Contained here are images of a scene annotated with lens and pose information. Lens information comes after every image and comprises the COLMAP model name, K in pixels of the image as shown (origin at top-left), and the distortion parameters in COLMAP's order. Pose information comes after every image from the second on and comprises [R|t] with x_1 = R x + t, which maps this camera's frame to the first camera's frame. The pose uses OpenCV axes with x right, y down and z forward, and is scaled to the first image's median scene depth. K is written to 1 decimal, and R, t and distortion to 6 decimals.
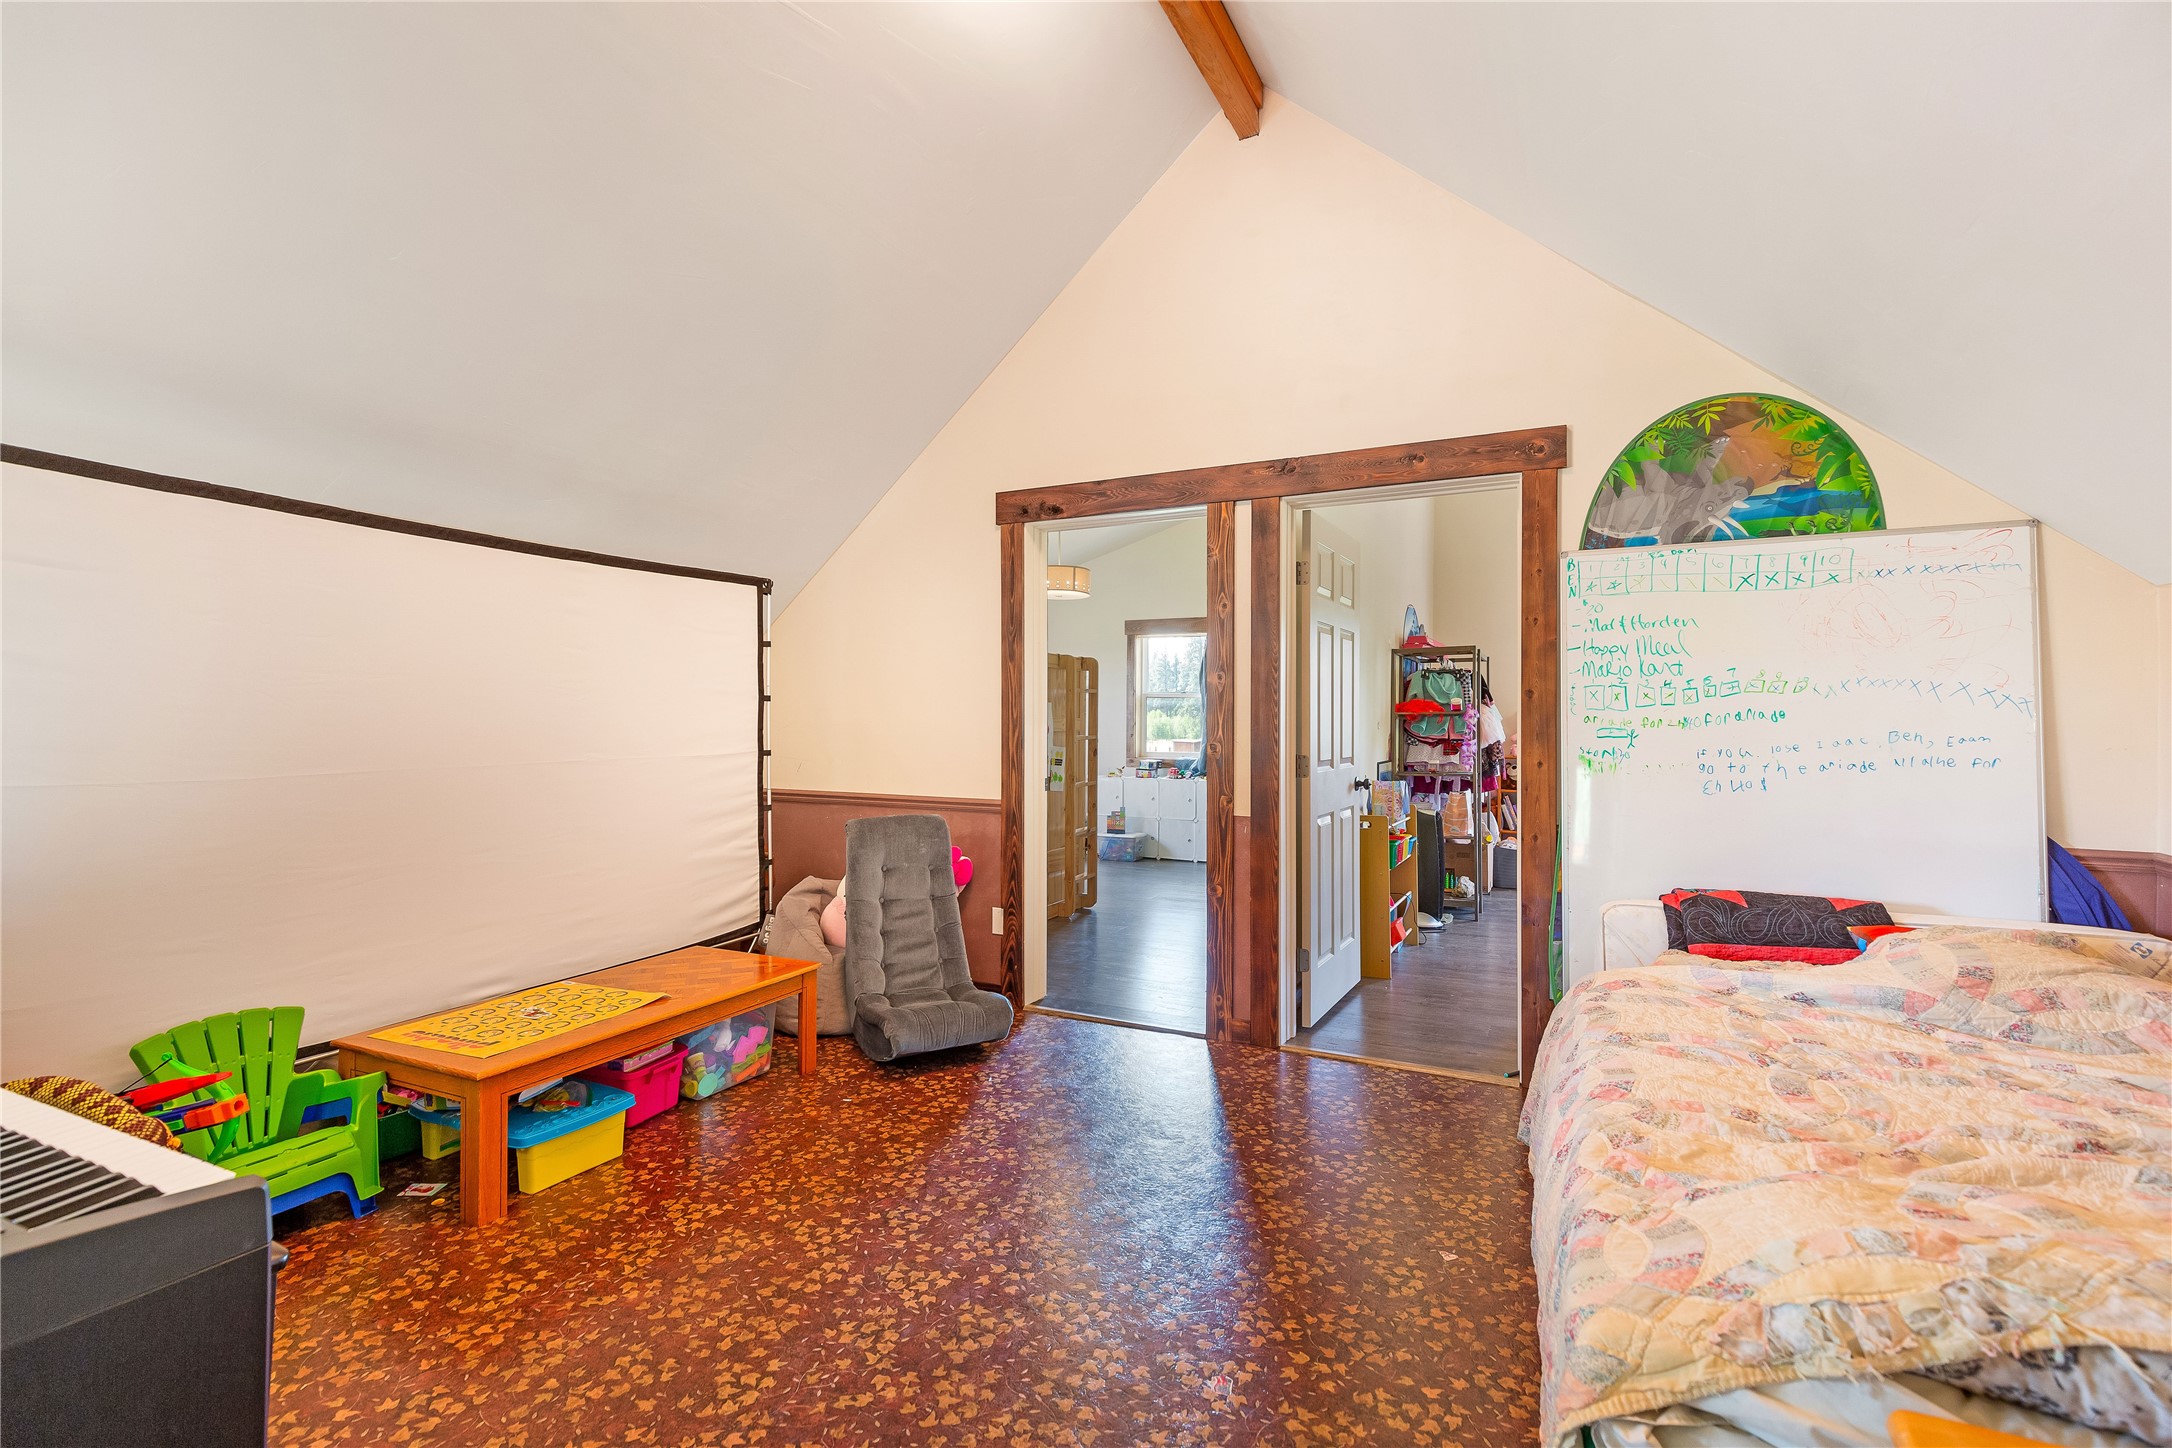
lens RADIAL K [[1015.4, 0, 1088.4], [0, 1015.4, 719.5], [0, 0, 1]] dist [0.000005, 0.000000]
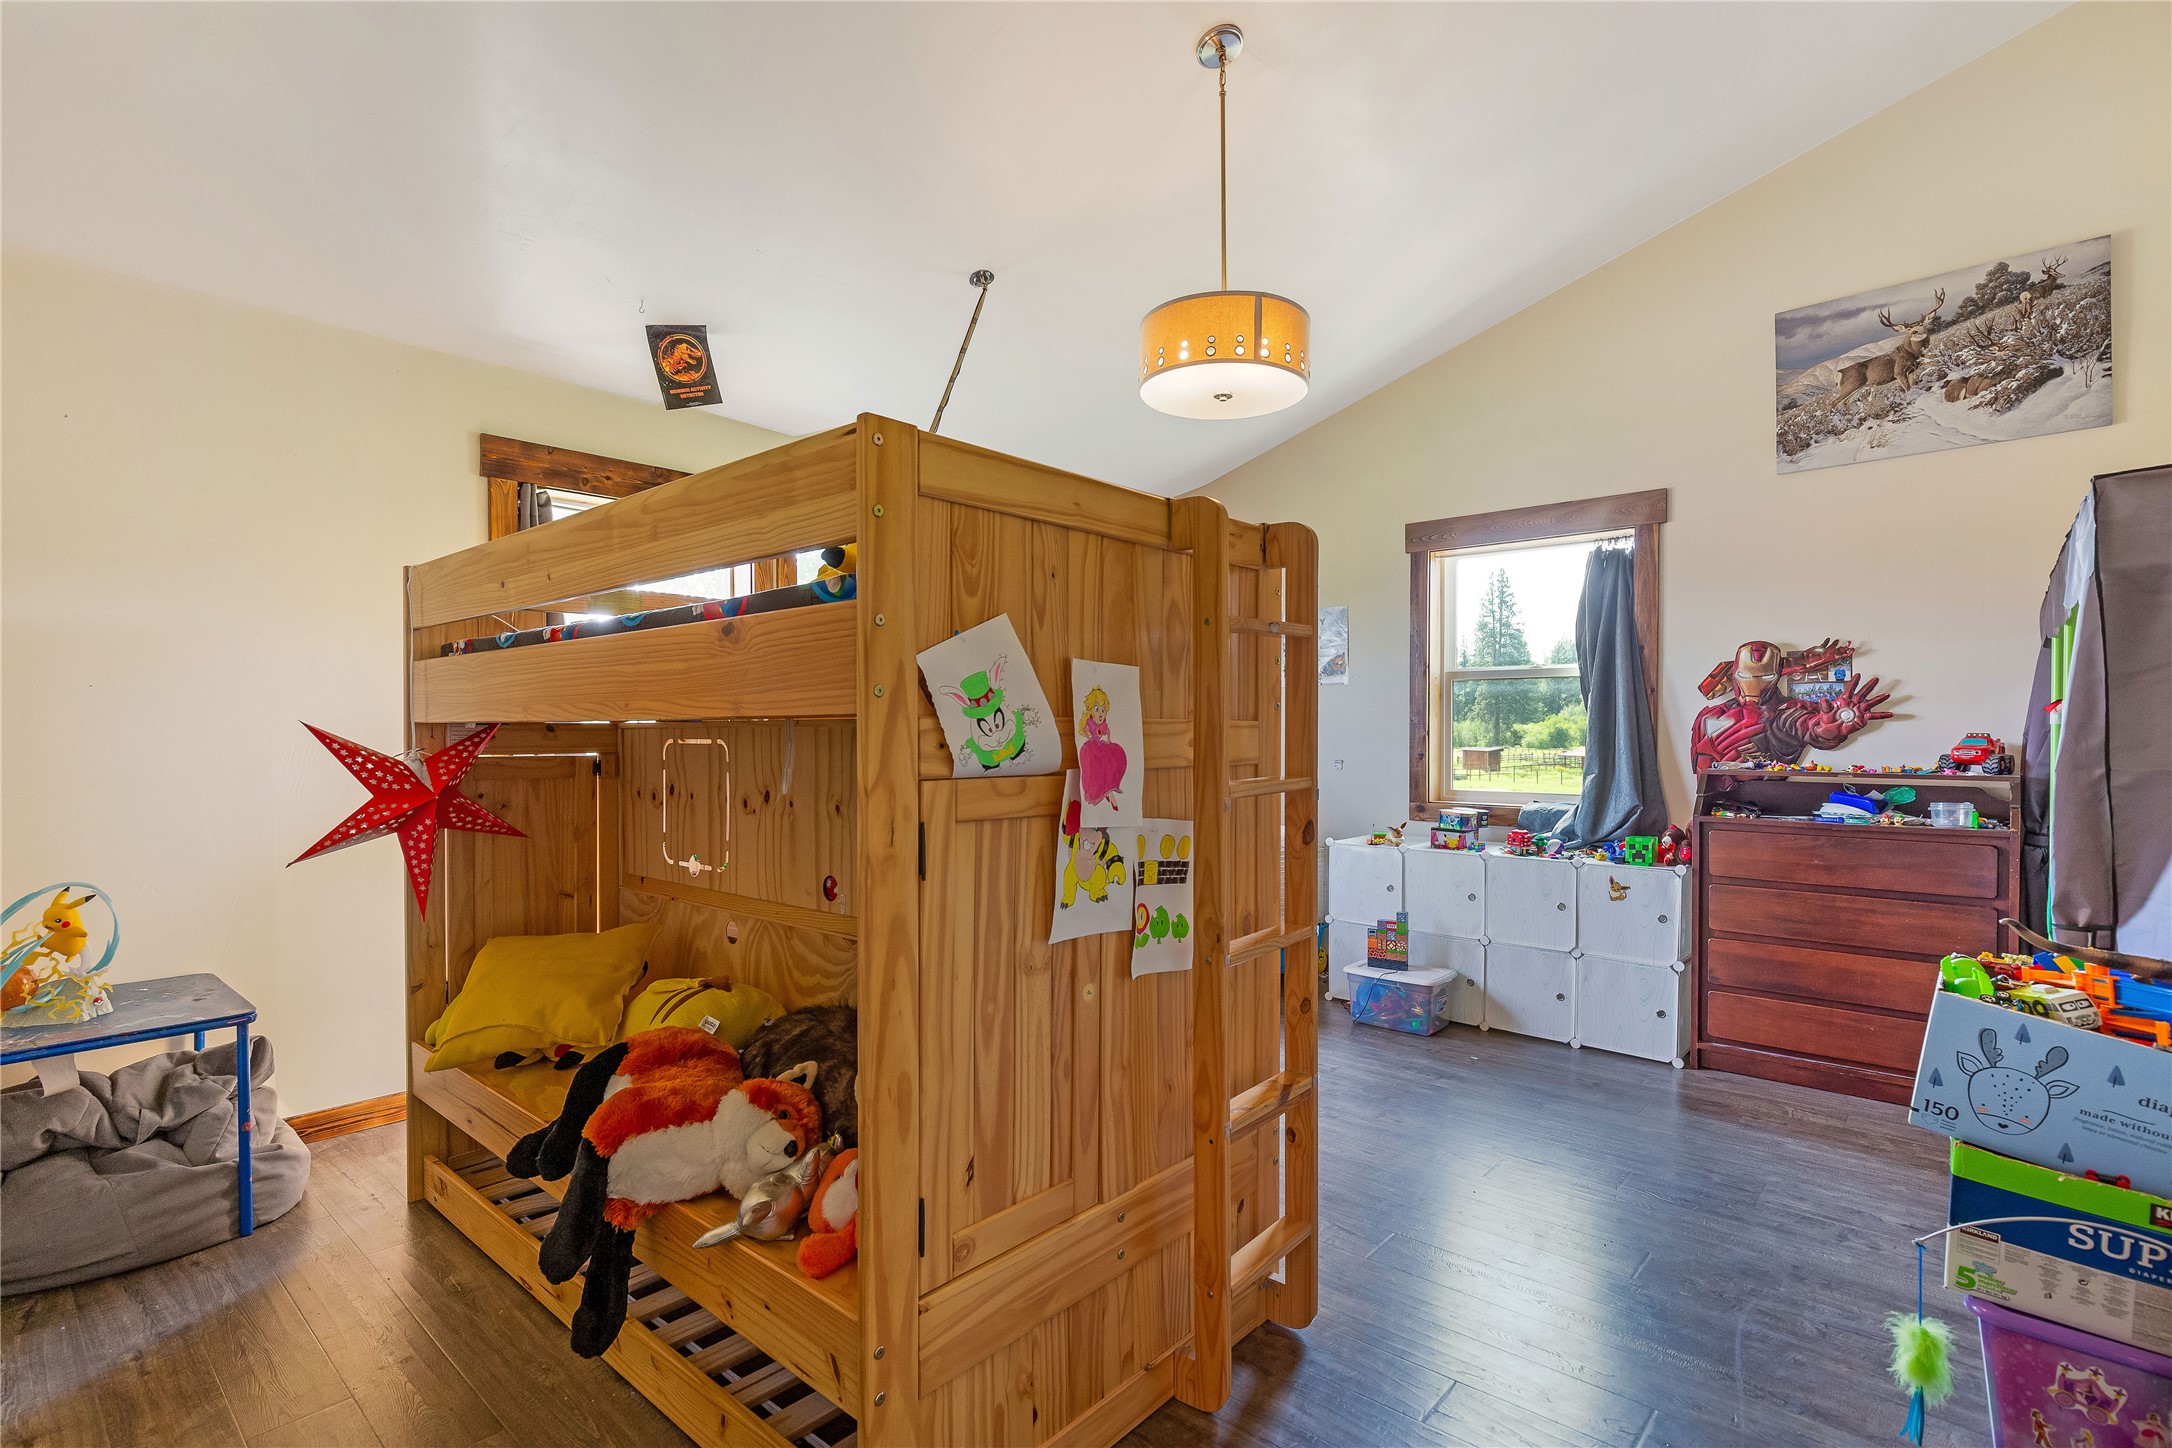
lens RADIAL K [[1032.7, 0, 1085.6], [0, 1032.7, 727.5], [0, 0, 1]] dist [0.003452, 0.000367]
pose [[0.965578, -0.003547, -0.260089, 0.017024], [0.004199, 0.999989, 0.001948, -0.000060], [0.260080, -0.002973, 0.965583, 0.502894]]
